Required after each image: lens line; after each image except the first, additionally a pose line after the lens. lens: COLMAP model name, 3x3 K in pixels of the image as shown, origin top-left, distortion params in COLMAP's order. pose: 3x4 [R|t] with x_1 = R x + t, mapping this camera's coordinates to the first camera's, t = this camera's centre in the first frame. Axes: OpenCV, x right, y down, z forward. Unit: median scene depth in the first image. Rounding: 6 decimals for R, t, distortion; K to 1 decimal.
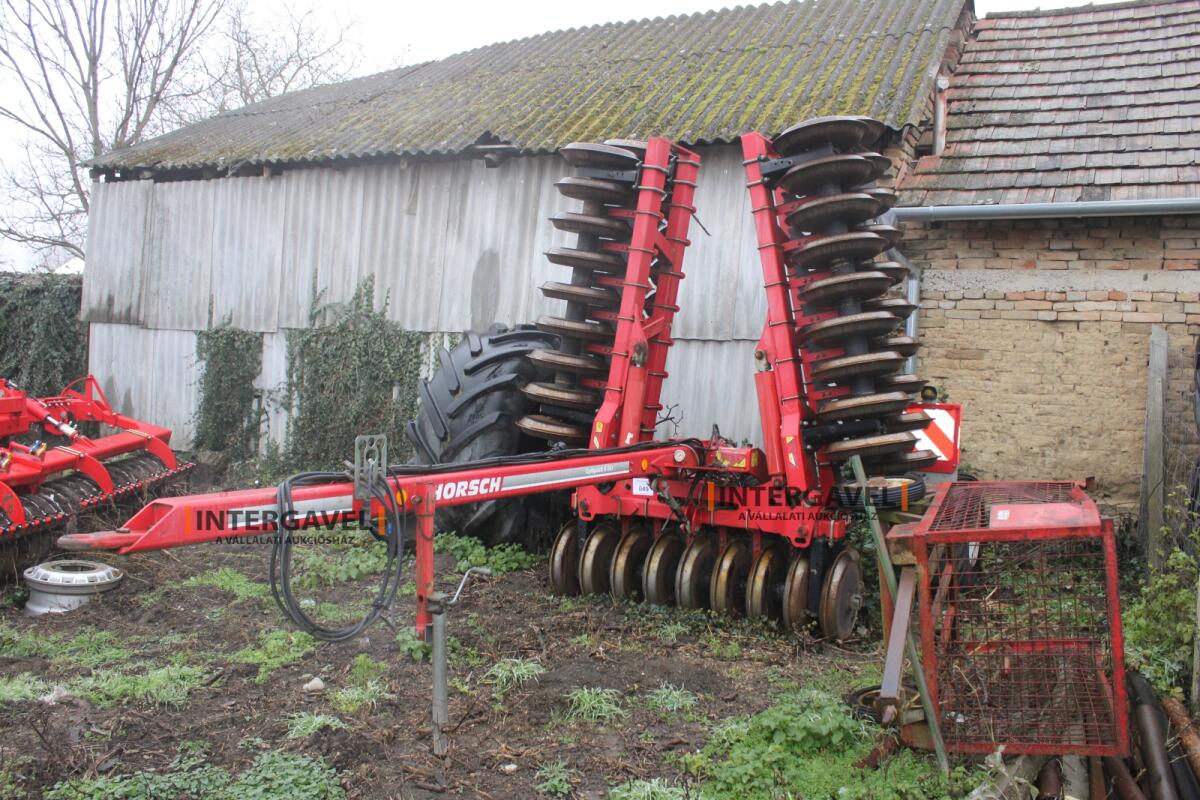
lens RADIAL K [[1009.1, 0, 599.9], [0, 1009.1, 399.2], [0, 0, 1]] dist [0.000206, 0.001579]
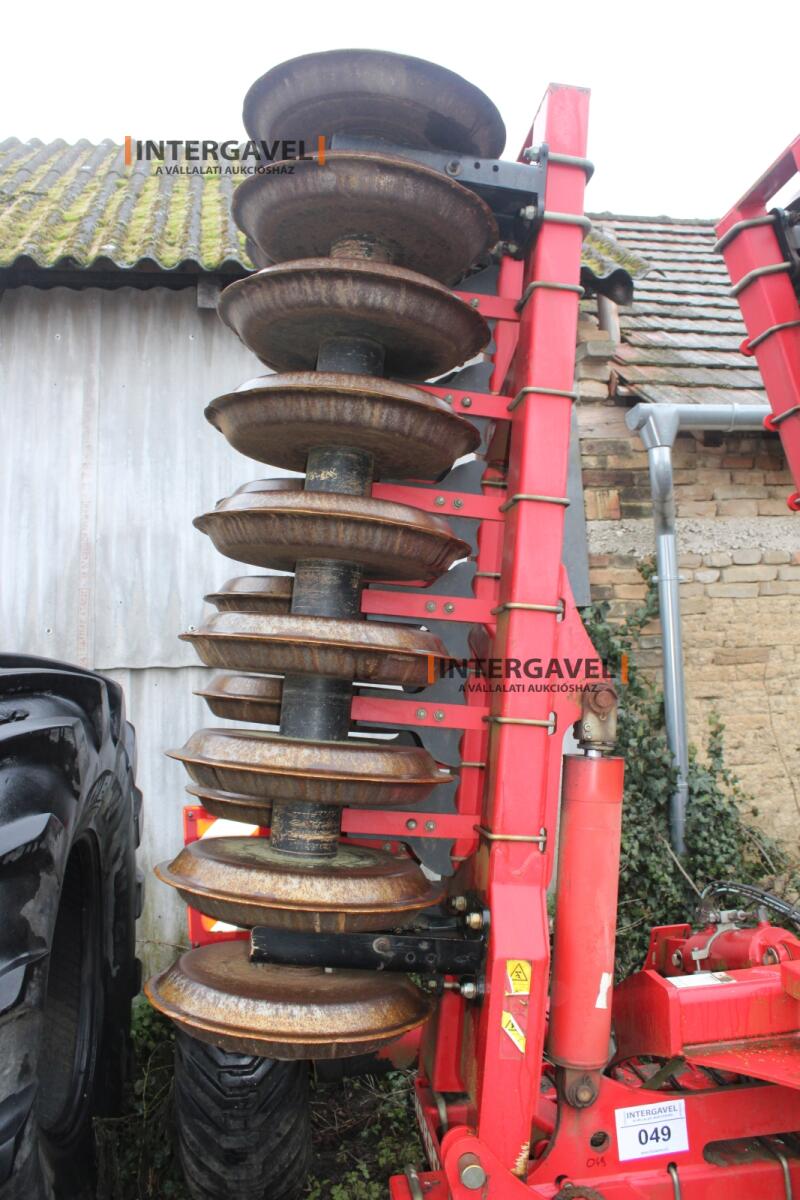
lens RADIAL K [[1009.1, 0, 400.0], [0, 1009.1, 602.1], [0, 0, 1]] dist [0.000206, 0.001579]
pose [[0.749978, -0.038458, 0.660344, -0.194861], [0.106947, 0.992223, -0.063678, -0.059919], [-0.652759, 0.118379, 0.748259, 0.677984]]
